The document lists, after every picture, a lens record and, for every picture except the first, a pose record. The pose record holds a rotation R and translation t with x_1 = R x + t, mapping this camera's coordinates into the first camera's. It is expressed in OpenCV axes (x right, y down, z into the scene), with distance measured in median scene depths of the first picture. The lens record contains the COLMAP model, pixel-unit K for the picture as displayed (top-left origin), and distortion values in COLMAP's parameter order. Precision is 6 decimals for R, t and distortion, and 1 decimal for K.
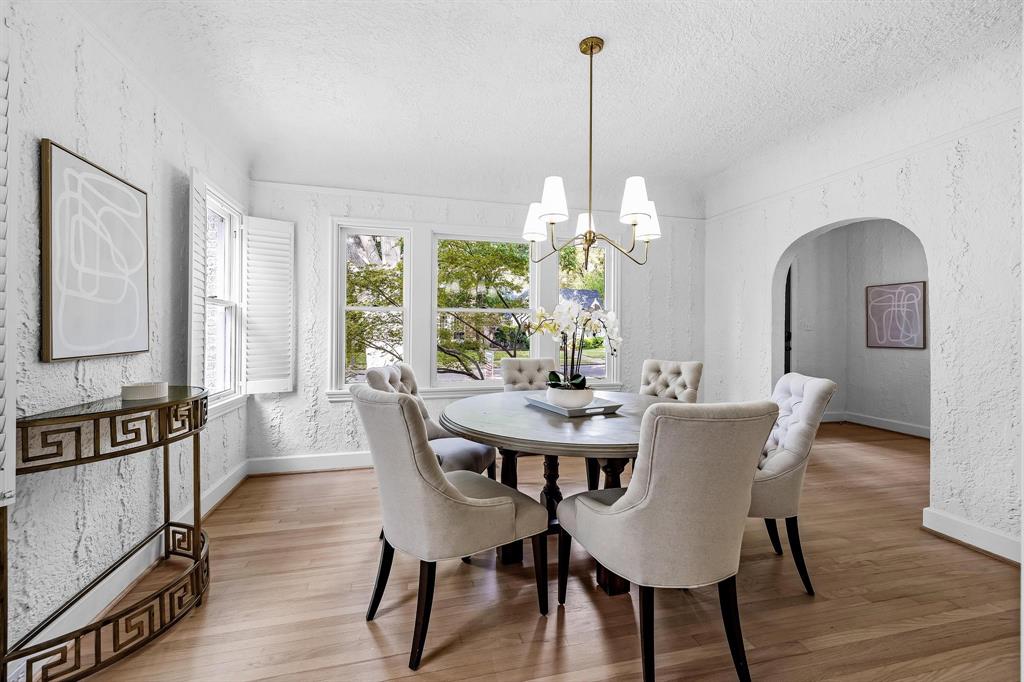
lens RADIAL K [[434.6, 0, 509.3], [0, 434.6, 331.8], [0, 0, 1]] dist [-0.007255, 0.000601]
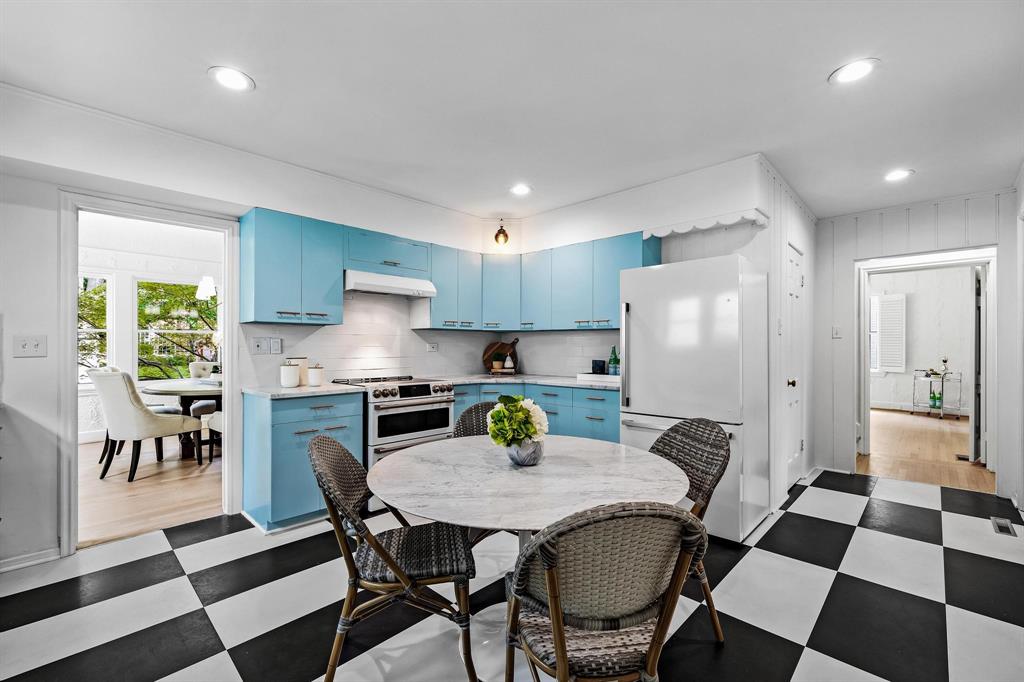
lens RADIAL K [[434.6, 0, 513.4], [0, 434.6, 349.2], [0, 0, 1]] dist [-0.007255, 0.000601]
pose [[0.848833, -0.009881, 0.528569, 0.299007], [0.004264, 0.999921, 0.011845, -0.003801], [-0.528644, -0.007801, 0.848808, -1.980242]]
